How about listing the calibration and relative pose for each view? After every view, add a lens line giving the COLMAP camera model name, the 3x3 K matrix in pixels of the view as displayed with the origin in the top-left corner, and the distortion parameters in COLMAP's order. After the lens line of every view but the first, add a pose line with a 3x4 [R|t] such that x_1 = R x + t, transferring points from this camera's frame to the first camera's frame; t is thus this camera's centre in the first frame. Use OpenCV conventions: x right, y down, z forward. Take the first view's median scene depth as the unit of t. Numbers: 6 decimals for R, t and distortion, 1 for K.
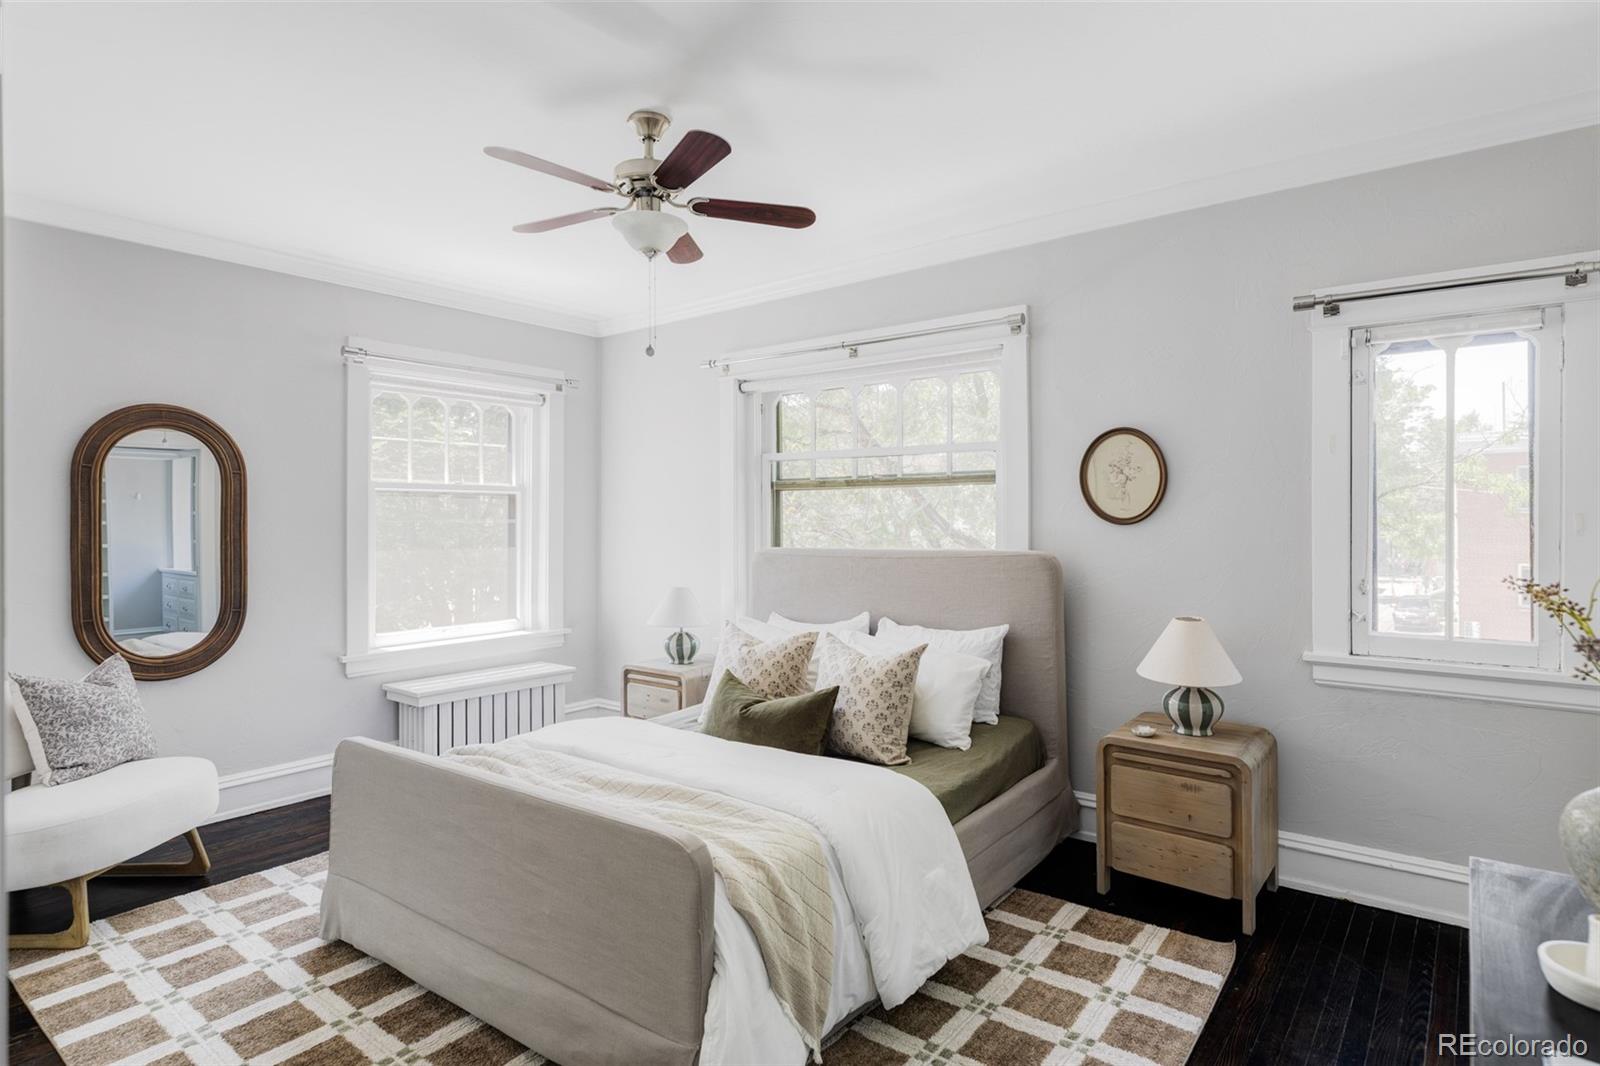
lens RADIAL K [[851.6, 0, 801.4], [0, 851.6, 522.0], [0, 0, 1]] dist [0.004148, -0.000758]
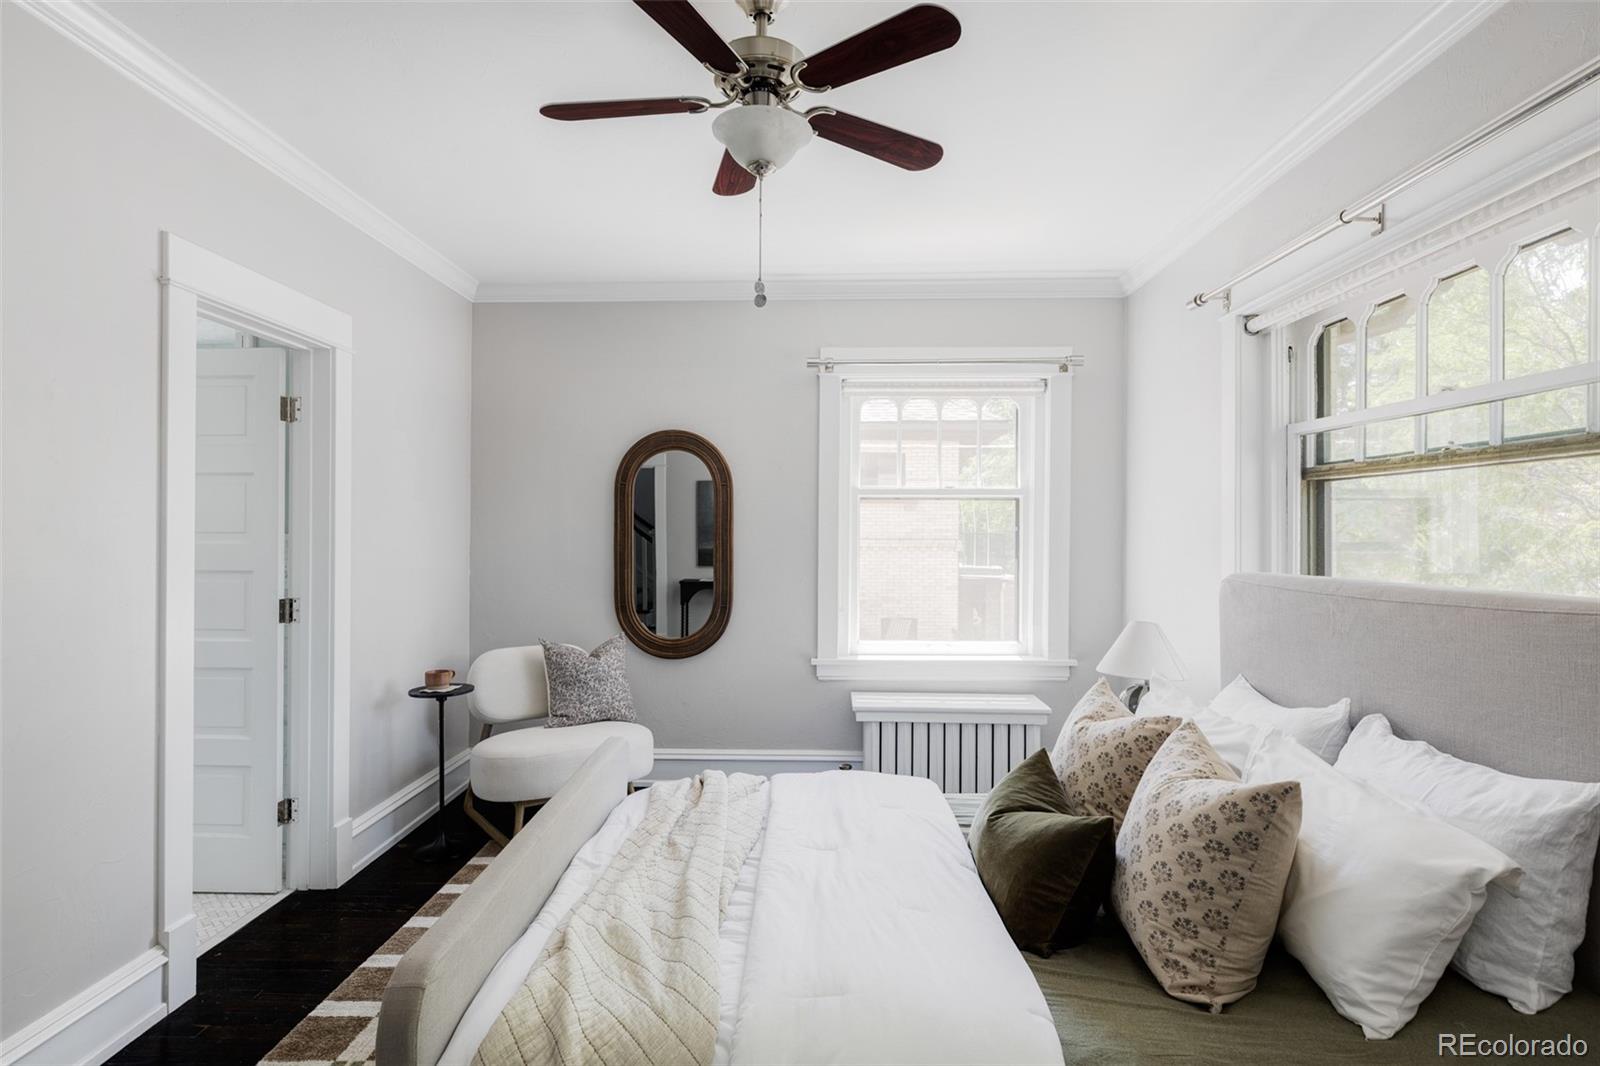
lens RADIAL K [[851.6, 0, 798.7], [0, 851.6, 537.3], [0, 0, 1]] dist [0.004148, -0.000758]
pose [[0.595379, 0.011315, -0.803365, 0.343799], [-0.006042, 0.999936, 0.009605, 0.000415], [0.803422, -0.000865, 0.595409, 0.451853]]
